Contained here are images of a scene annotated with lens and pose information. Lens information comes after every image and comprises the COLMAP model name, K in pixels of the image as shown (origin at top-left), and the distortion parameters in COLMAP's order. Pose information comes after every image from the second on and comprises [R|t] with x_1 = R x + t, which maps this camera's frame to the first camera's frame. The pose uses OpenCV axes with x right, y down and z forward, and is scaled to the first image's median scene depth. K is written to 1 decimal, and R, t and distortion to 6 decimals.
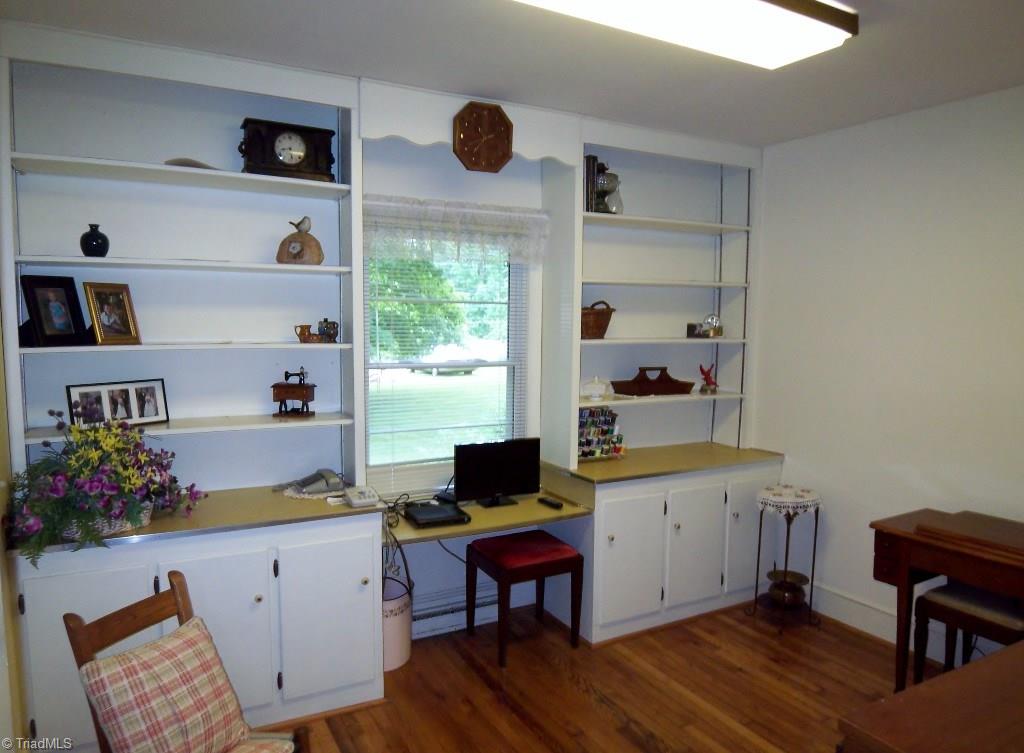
lens RADIAL K [[705.8, 0, 514.4], [0, 705.8, 377.7], [0, 0, 1]] dist [-0.030304, -0.021178]
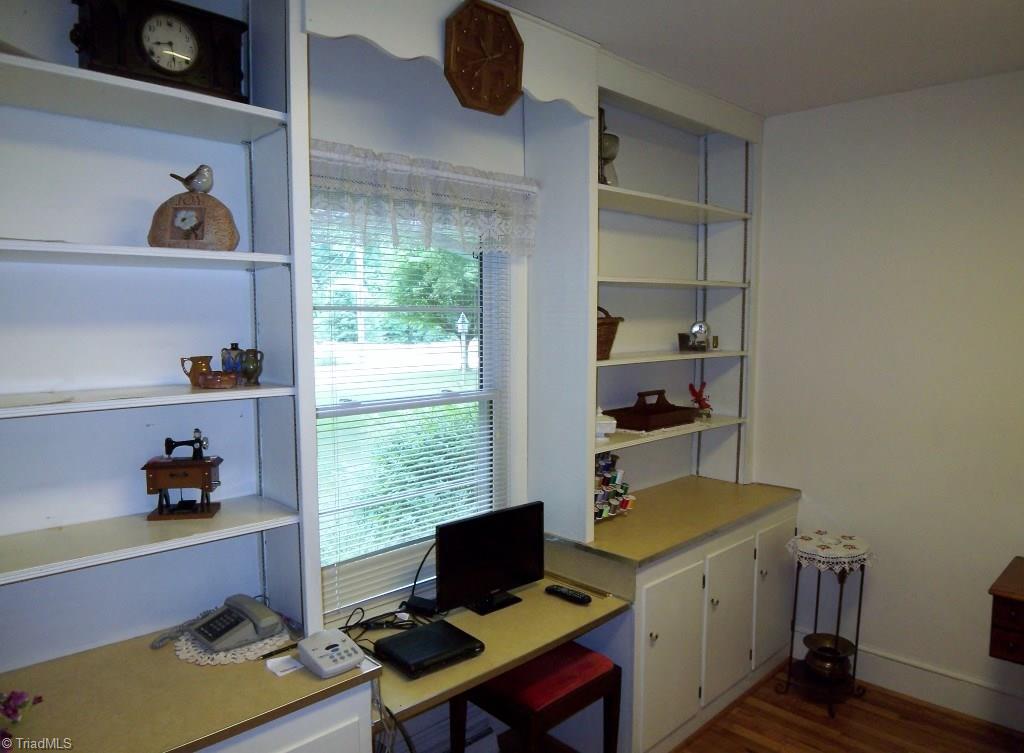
lens RADIAL K [[705.8, 0, 512.5], [0, 705.8, 381.0], [0, 0, 1]] dist [-0.030304, -0.021178]
pose [[0.963198, -0.036074, 0.266361, -0.181765], [0.033525, 0.999338, 0.014111, -0.047863], [-0.266694, -0.004662, 0.963770, 0.336091]]
